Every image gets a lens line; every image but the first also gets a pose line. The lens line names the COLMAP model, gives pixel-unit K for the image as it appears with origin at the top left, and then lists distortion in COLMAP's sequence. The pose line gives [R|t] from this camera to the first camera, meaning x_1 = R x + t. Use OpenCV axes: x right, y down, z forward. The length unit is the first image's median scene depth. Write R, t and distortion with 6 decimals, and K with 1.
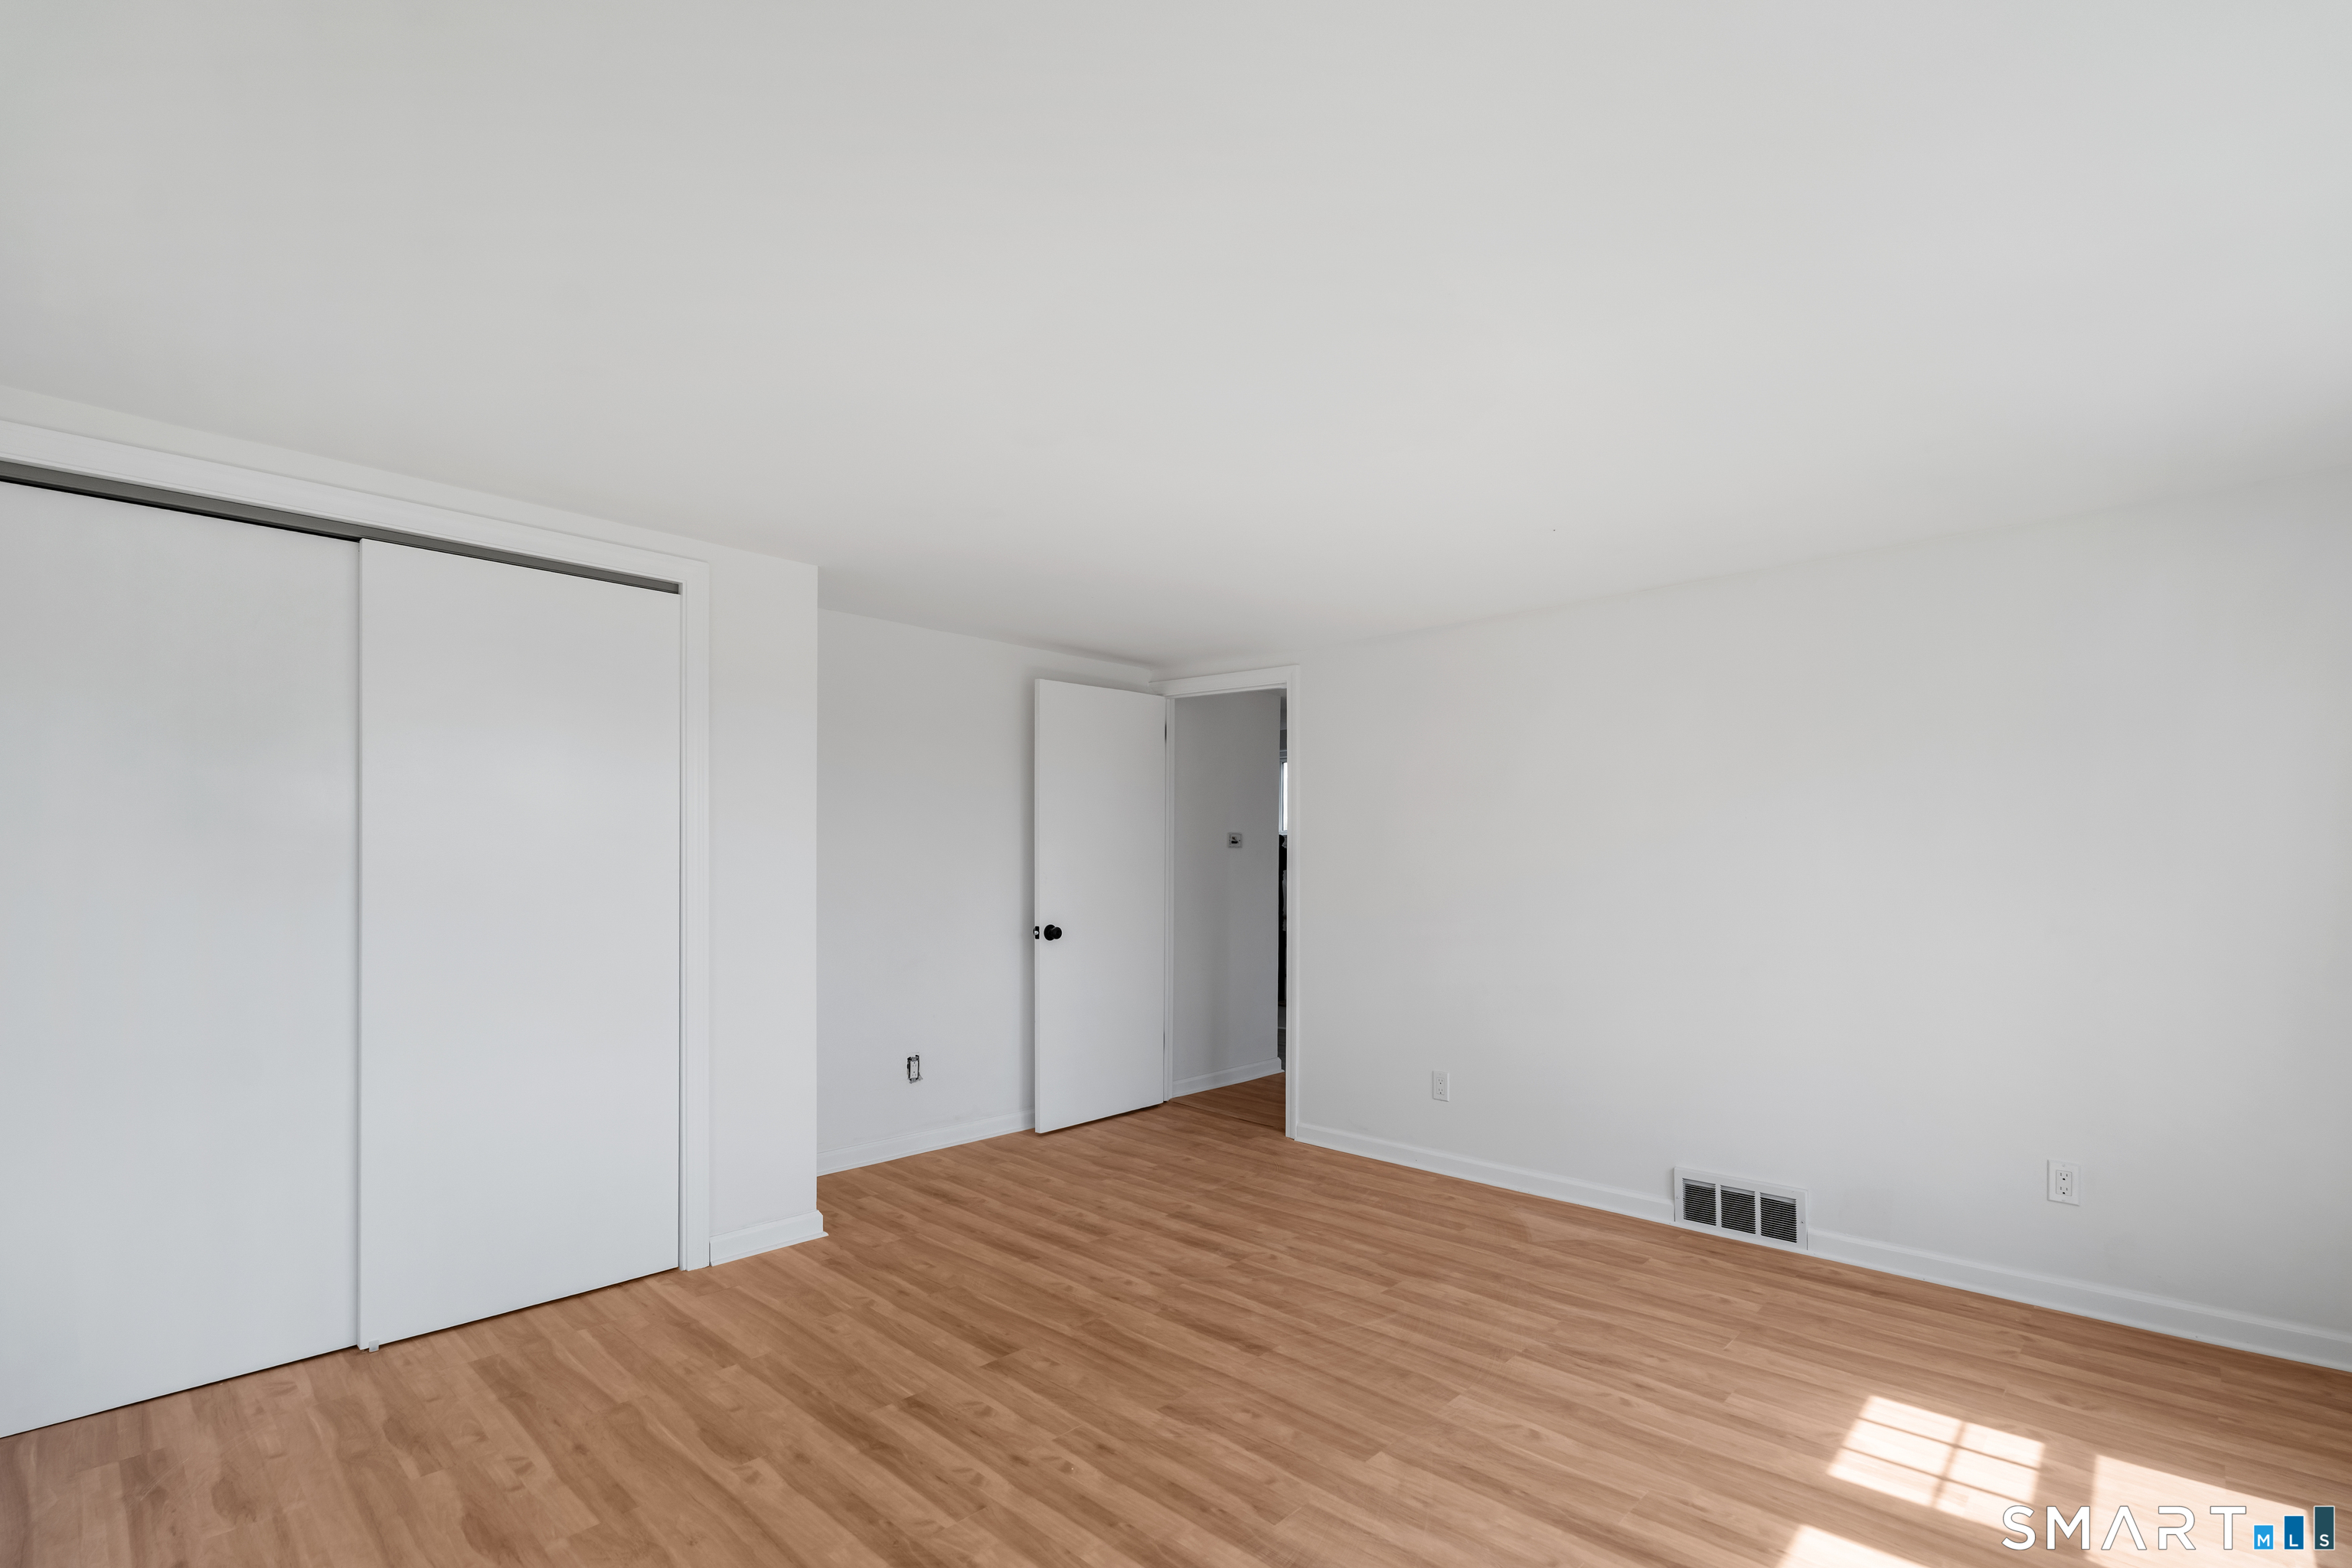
lens RADIAL K [[1073.6, 0, 1175.1], [0, 1073.6, 857.6], [0, 0, 1]] dist [-0.000726, -0.000124]
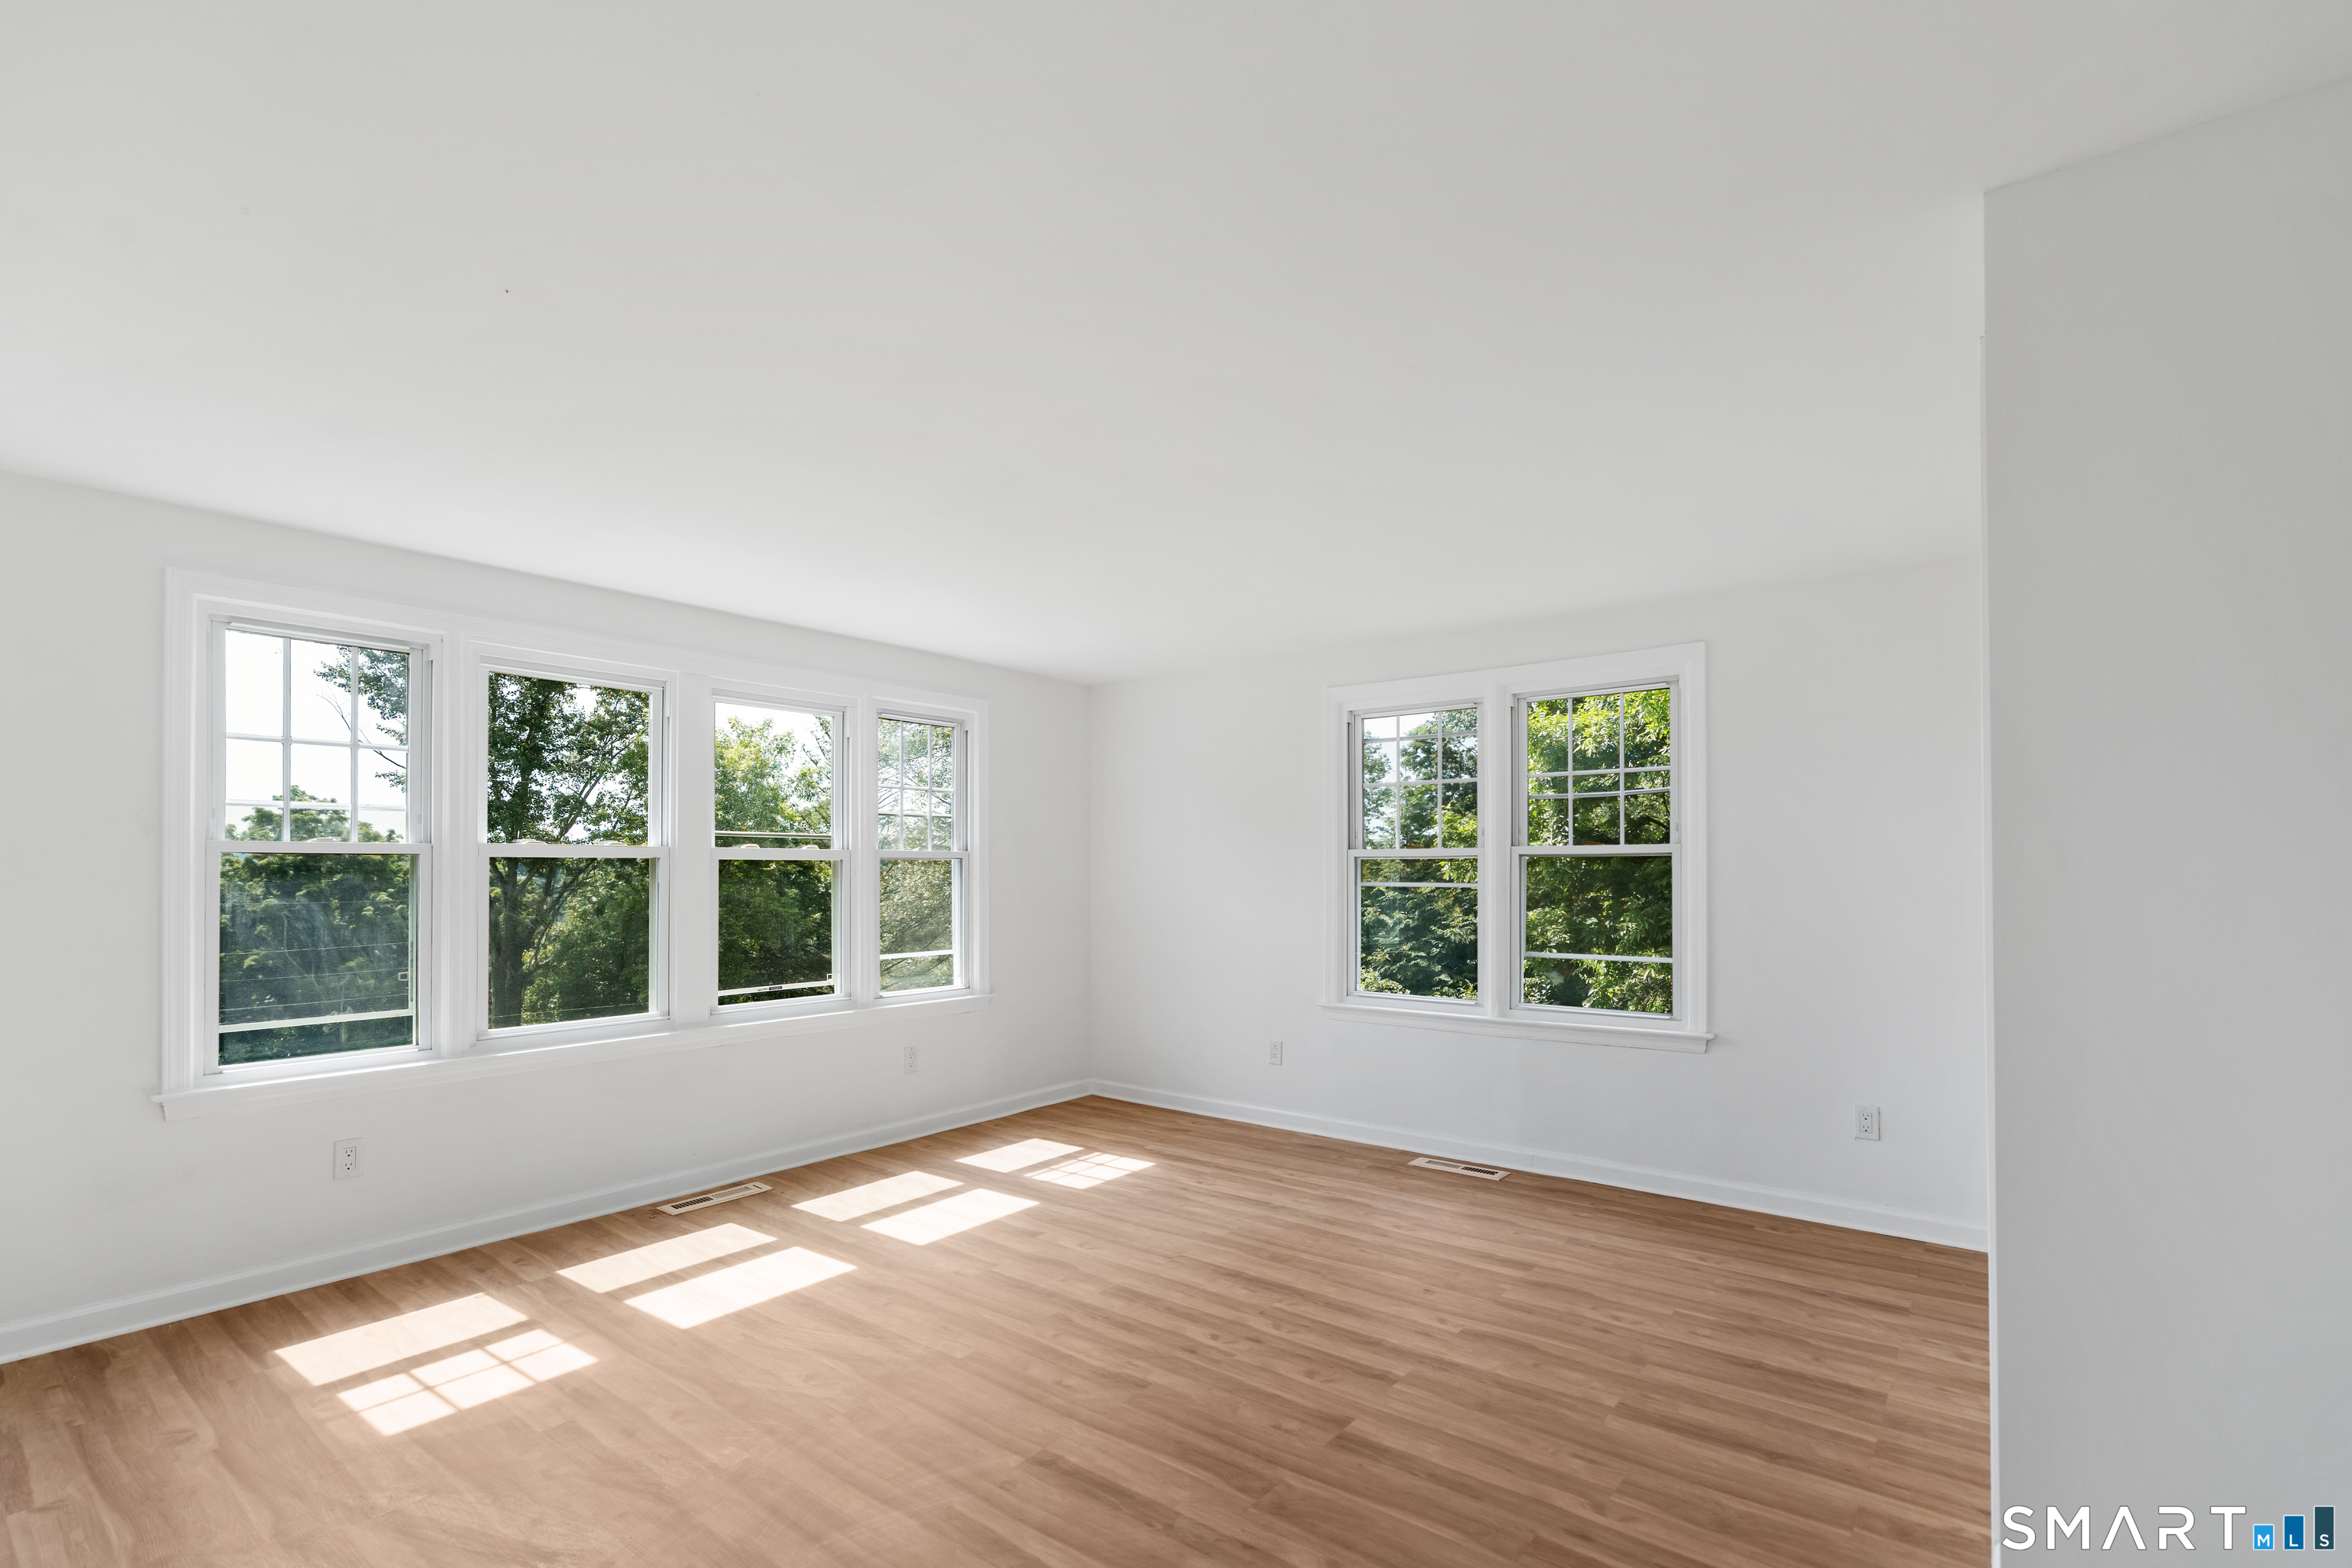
lens RADIAL K [[1073.6, 0, 1175.1], [0, 1073.6, 857.6], [0, 0, 1]] dist [-0.000726, -0.000124]
pose [[-0.995642, -0.002650, -0.093221, 0.061816], [-0.001403, 0.999909, -0.013440, 0.013294], [0.093248, -0.013251, -0.995555, 2.117277]]
